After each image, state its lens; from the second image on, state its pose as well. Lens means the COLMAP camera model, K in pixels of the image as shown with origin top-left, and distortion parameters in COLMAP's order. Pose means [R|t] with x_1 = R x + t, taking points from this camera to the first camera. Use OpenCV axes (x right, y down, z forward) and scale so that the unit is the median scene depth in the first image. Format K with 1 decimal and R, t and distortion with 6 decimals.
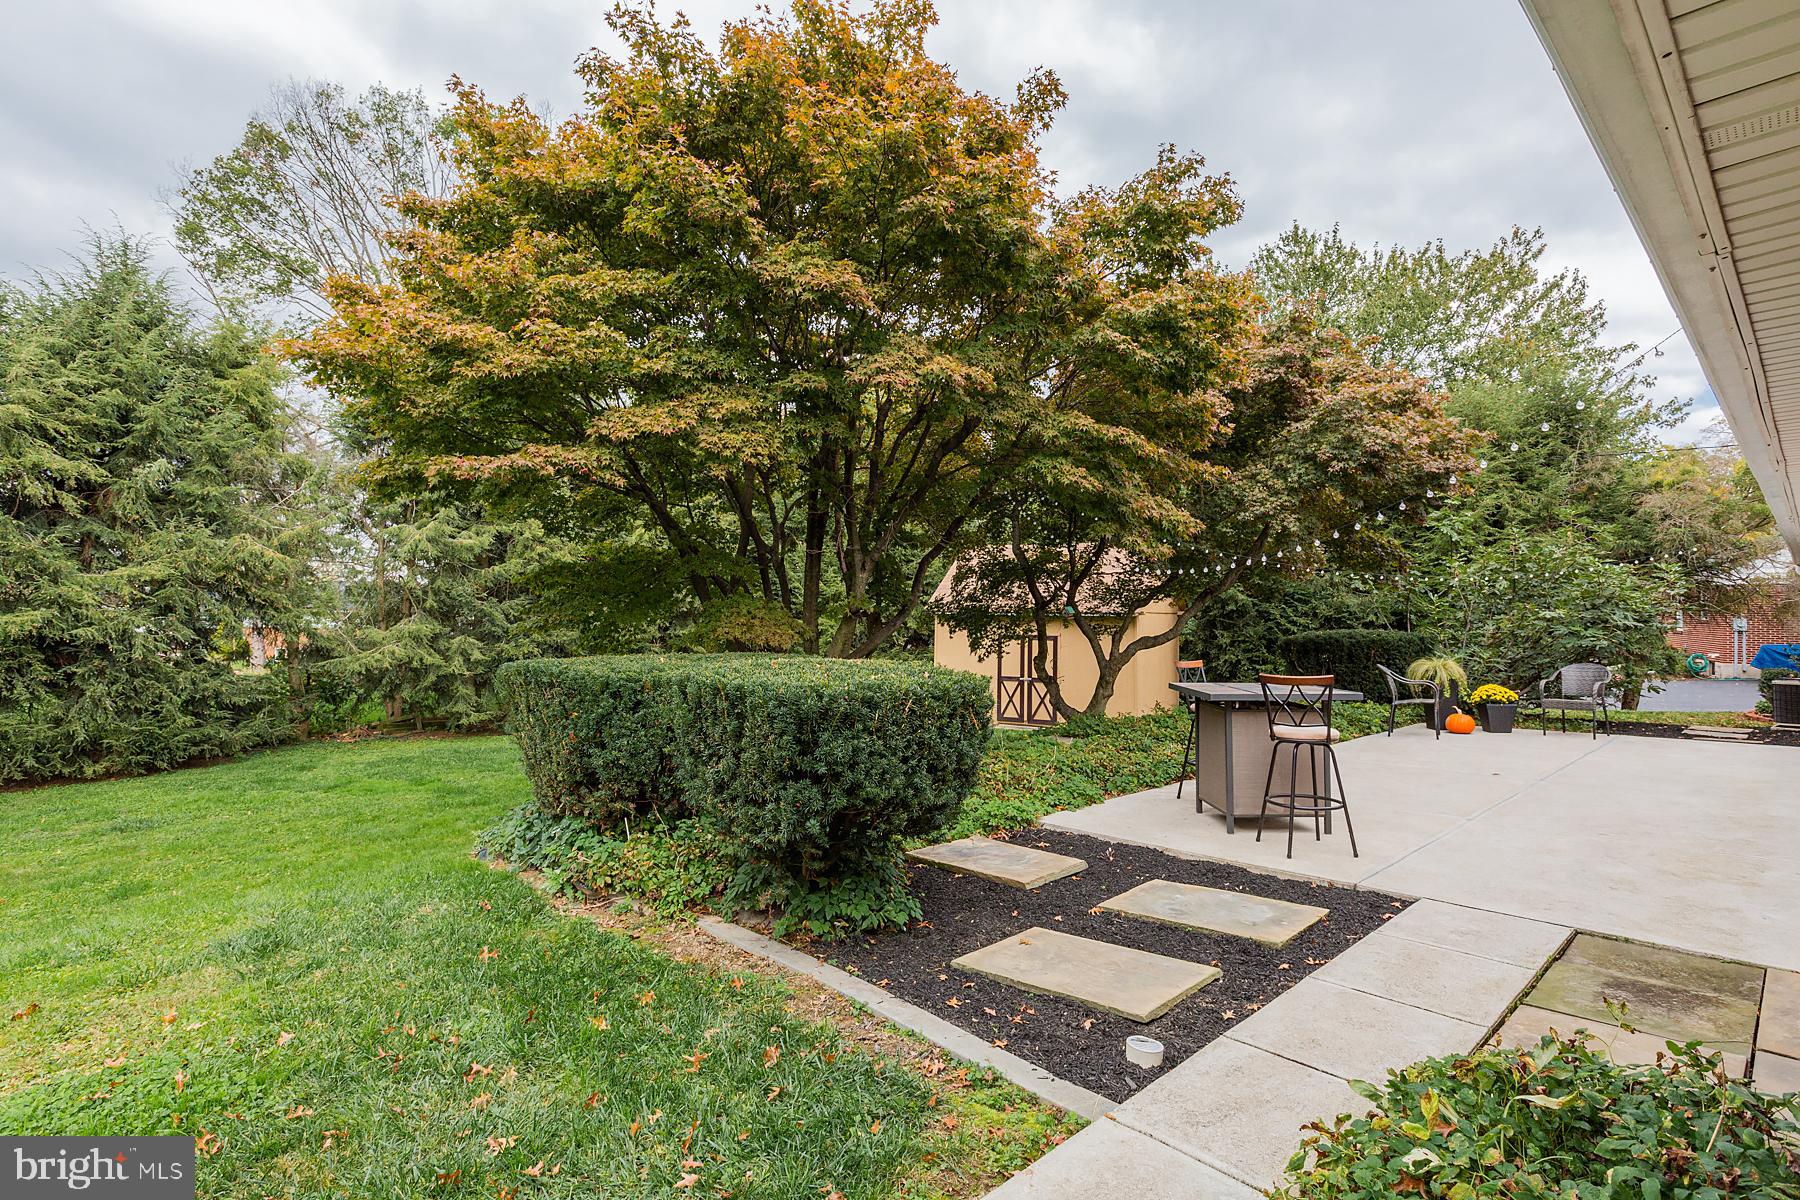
lens RADIAL K [[887.2, 0, 902.3], [0, 887.2, 586.1], [0, 0, 1]] dist [-0.010985, 0.000557]
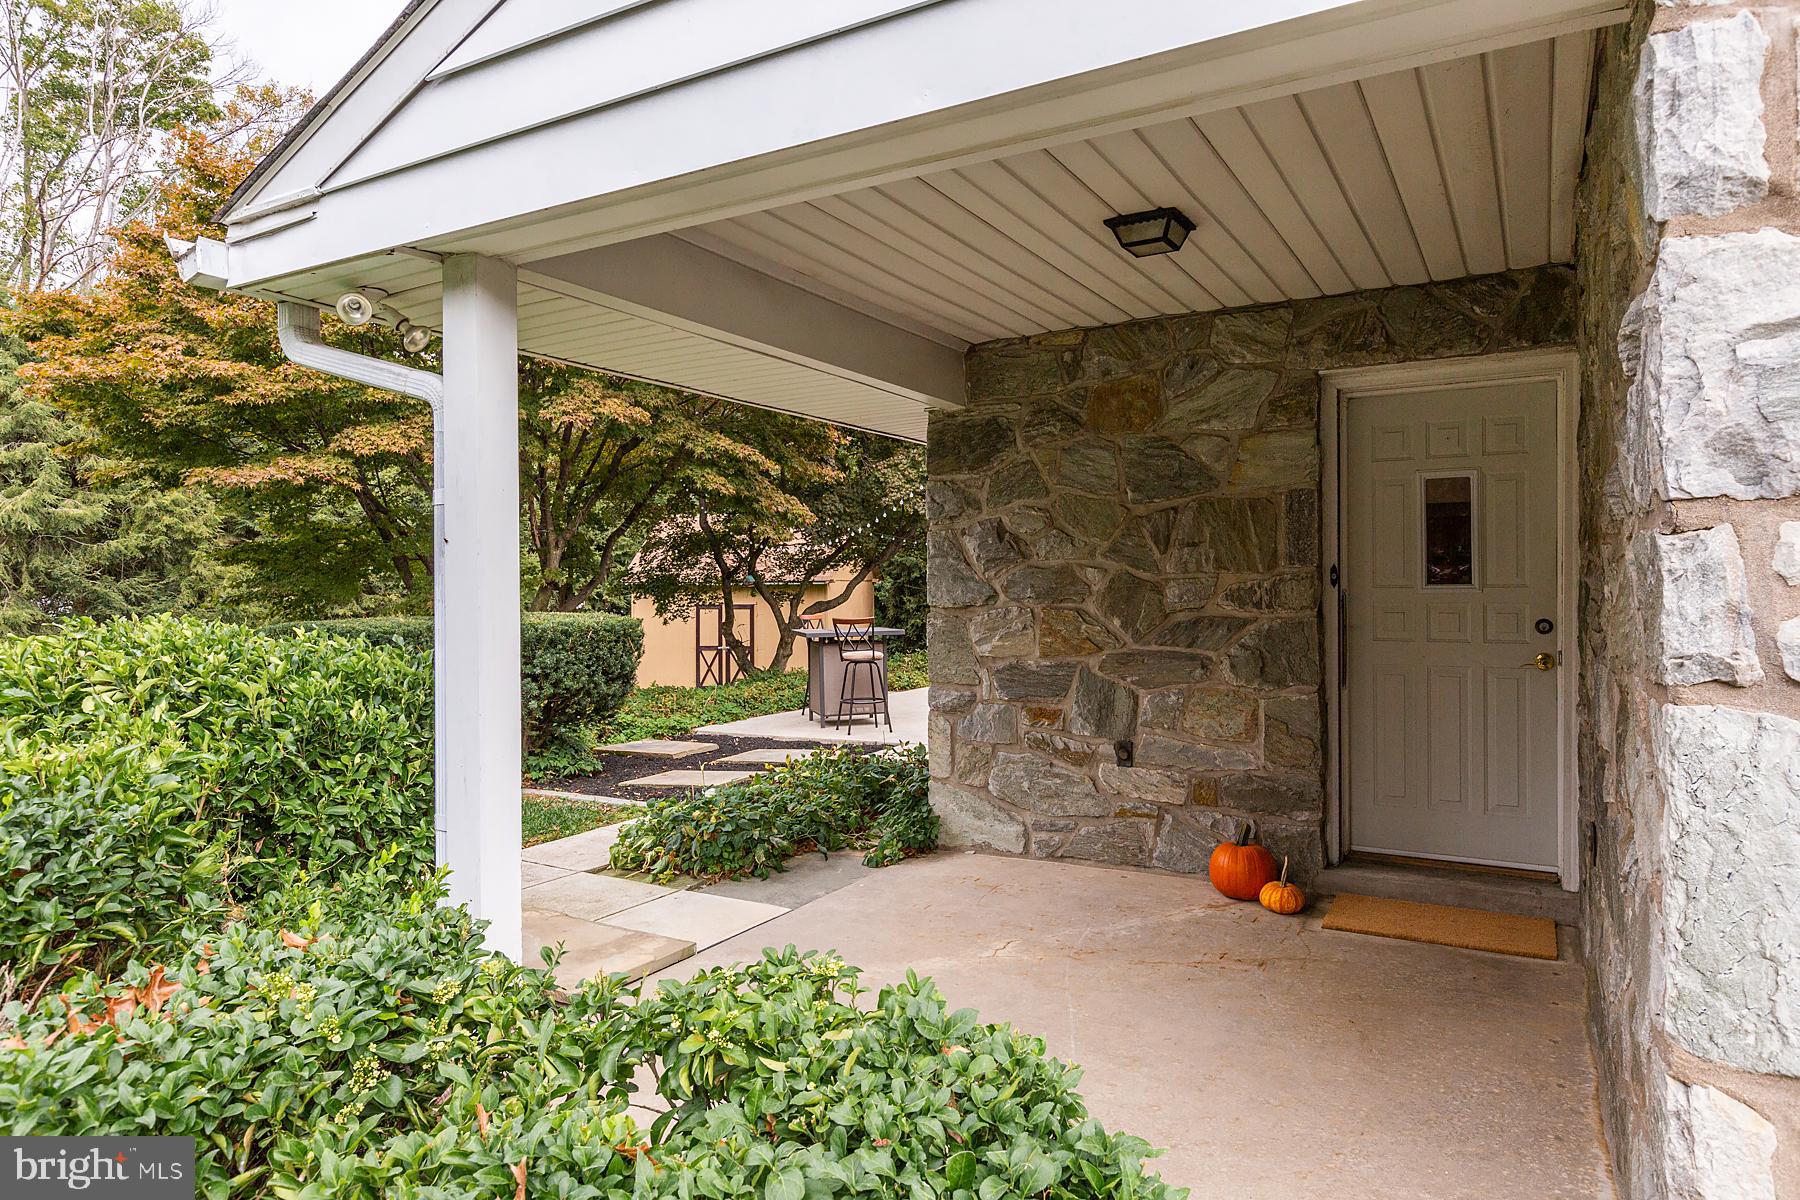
lens RADIAL K [[1078.4, 0, 900.0], [0, 1078.4, 600.0], [0, 0, 1]] dist [0.005130, 0.000877]
pose [[0.963862, -0.021617, 0.265525, 0.009345], [0.009773, 0.998901, 0.045847, -0.006265], [-0.266224, -0.041595, 0.963013, -0.328668]]
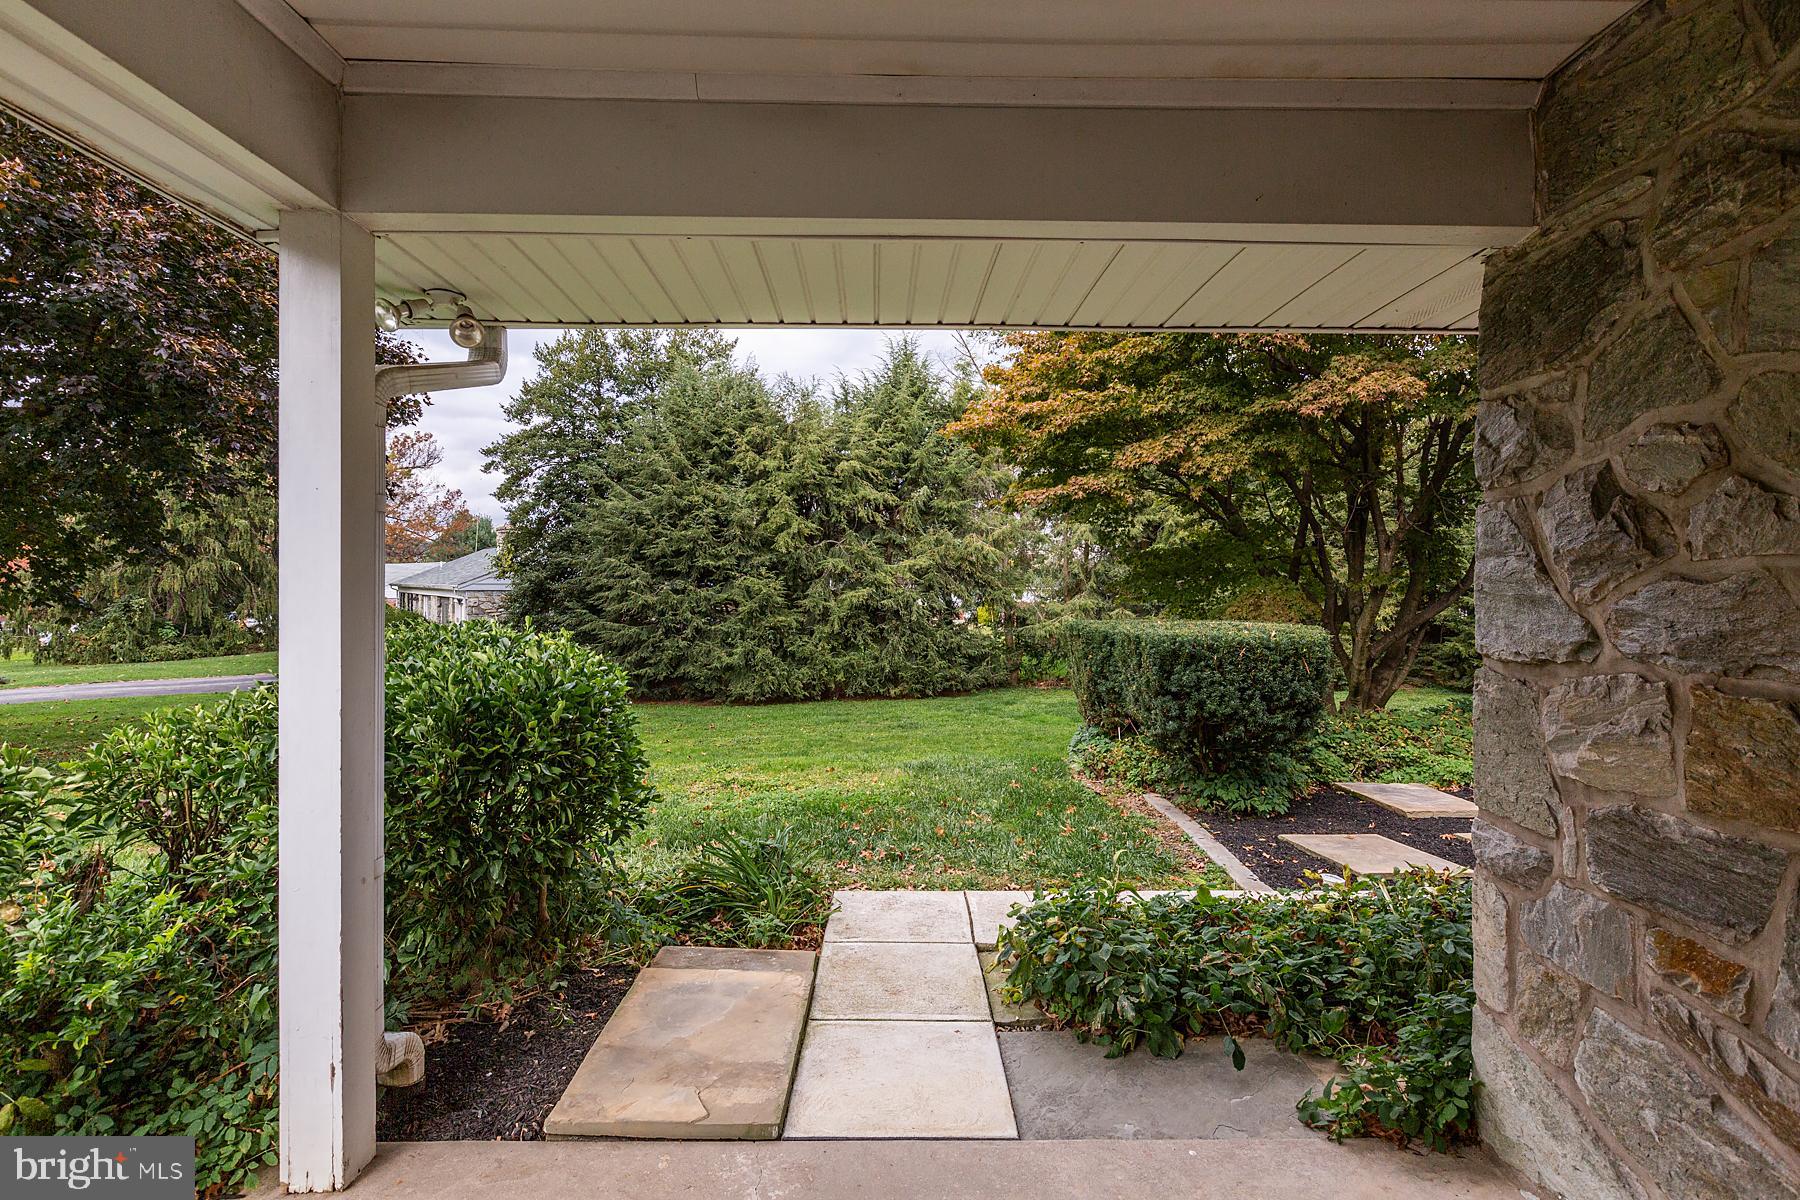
lens RADIAL K [[896.9, 0, 898.5], [0, 896.9, 593.2], [0, 0, 1]] dist [-0.002446, 0.000487]
pose [[0.721477, 0.001280, -0.692437, 0.174240], [0.021967, 0.999453, 0.024736, -0.003018], [0.692089, -0.033057, 0.721054, -0.125403]]
